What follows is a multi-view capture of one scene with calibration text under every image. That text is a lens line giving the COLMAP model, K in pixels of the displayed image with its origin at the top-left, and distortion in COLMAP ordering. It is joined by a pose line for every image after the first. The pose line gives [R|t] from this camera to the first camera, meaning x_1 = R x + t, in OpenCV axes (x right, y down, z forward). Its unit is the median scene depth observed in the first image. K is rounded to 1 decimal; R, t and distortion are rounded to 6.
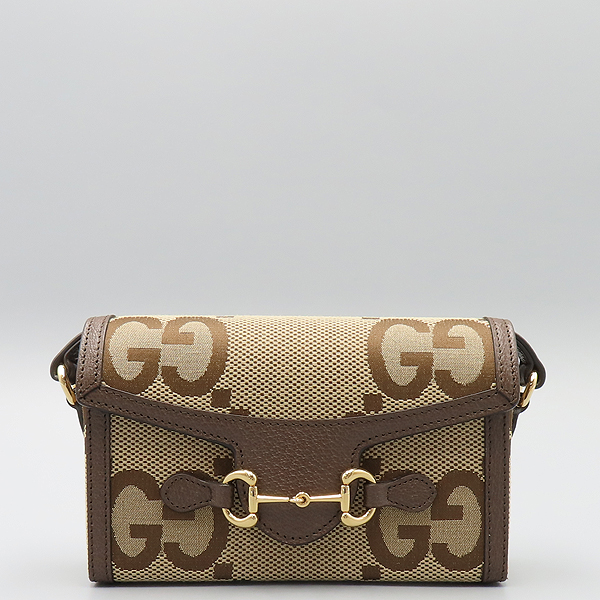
lens RADIAL K [[899.0, 0, 296.8], [0, 899.0, 302.2], [0, 0, 1]] dist [-0.008293, 0.000000]
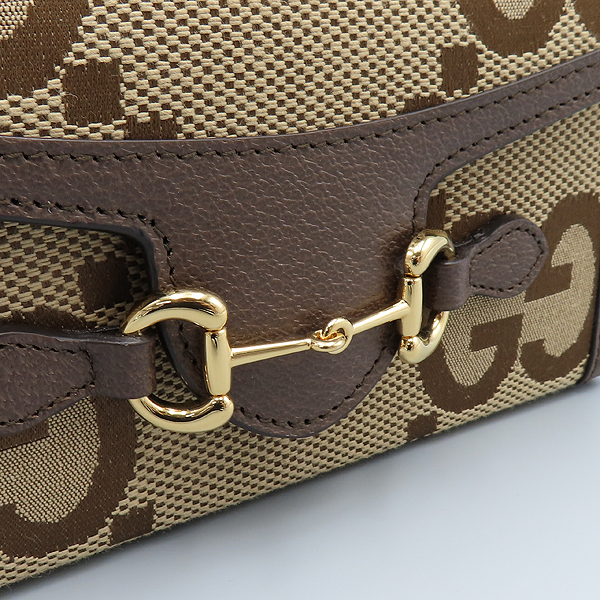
lens RADIAL K [[899.0, 0, 303.5], [0, 899.0, 296.7], [0, 0, 1]] dist [-0.008293, 0.000000]
pose [[0.876897, -0.191759, 0.440773, -0.171882], [-0.008007, 0.911026, 0.412272, 0.040635], [-0.480612, -0.365049, 0.797340, 0.680583]]
